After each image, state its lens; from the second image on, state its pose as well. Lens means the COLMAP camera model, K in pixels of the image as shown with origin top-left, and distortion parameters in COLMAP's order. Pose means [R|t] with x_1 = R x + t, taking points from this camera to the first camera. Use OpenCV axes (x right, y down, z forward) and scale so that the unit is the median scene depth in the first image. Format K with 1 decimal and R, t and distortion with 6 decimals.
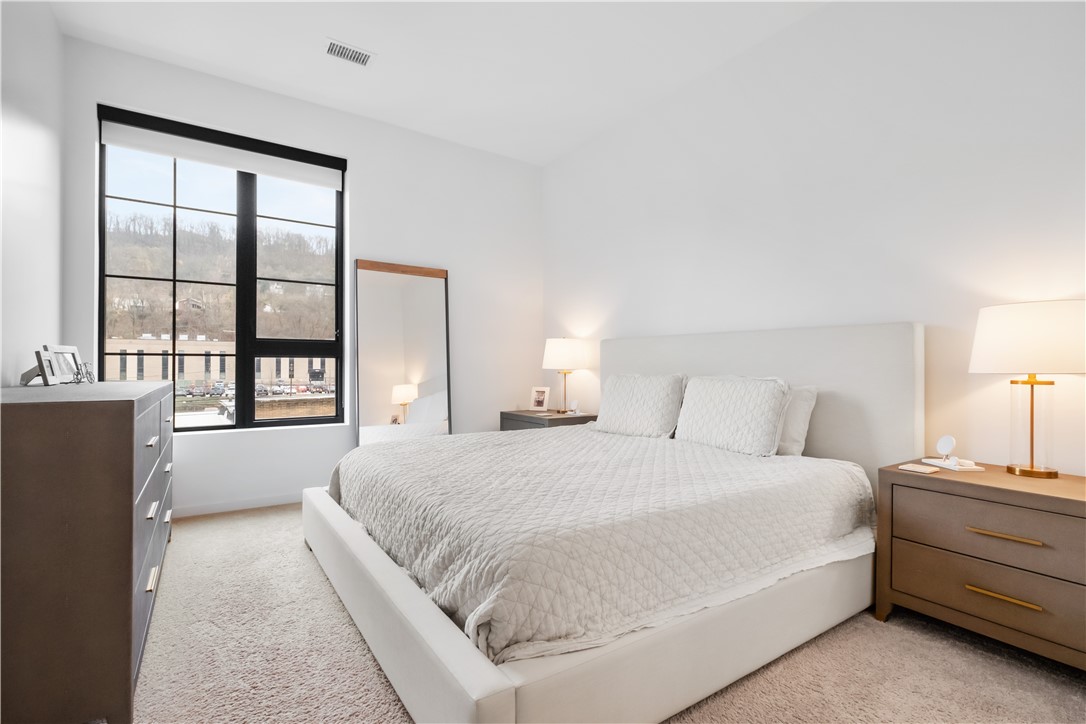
lens RADIAL K [[482.3, 0, 543.0], [0, 482.3, 362.0], [0, 0, 1]] dist [-0.009515, 0.000303]
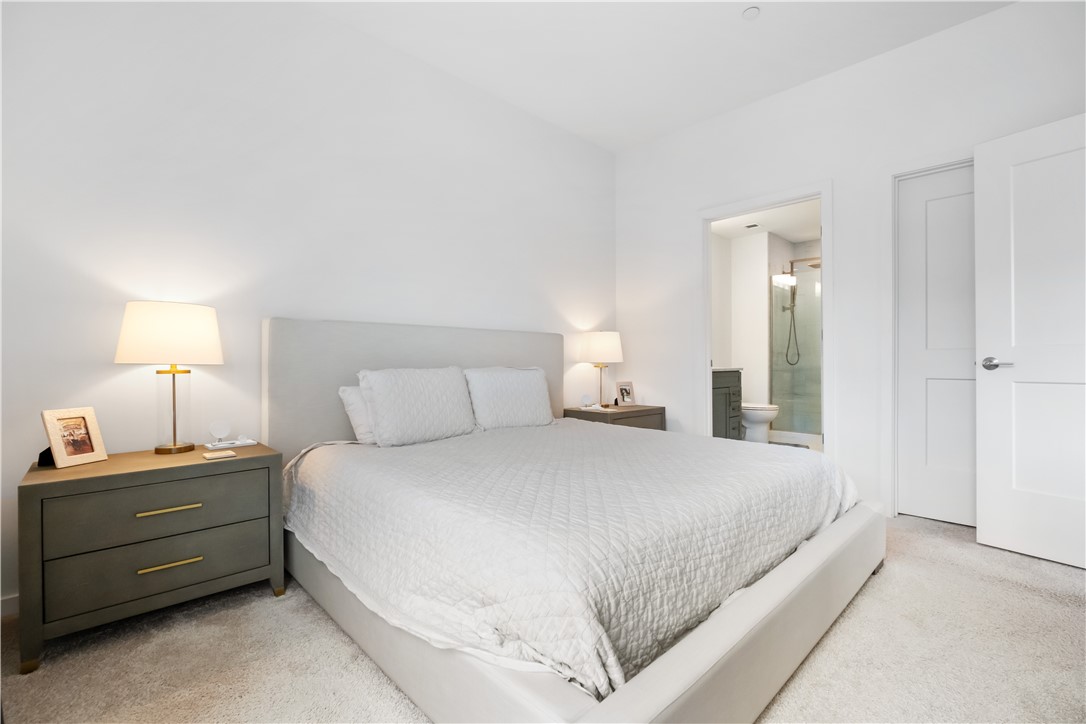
lens RADIAL K [[482.3, 0, 543.0], [0, 482.3, 362.0], [0, 0, 1]] dist [-0.009515, 0.000303]
pose [[-0.162384, -0.013613, 0.986634, -0.258109], [-0.008768, 0.999885, 0.012352, -0.002839], [-0.986689, -0.006645, -0.162485, 0.308632]]
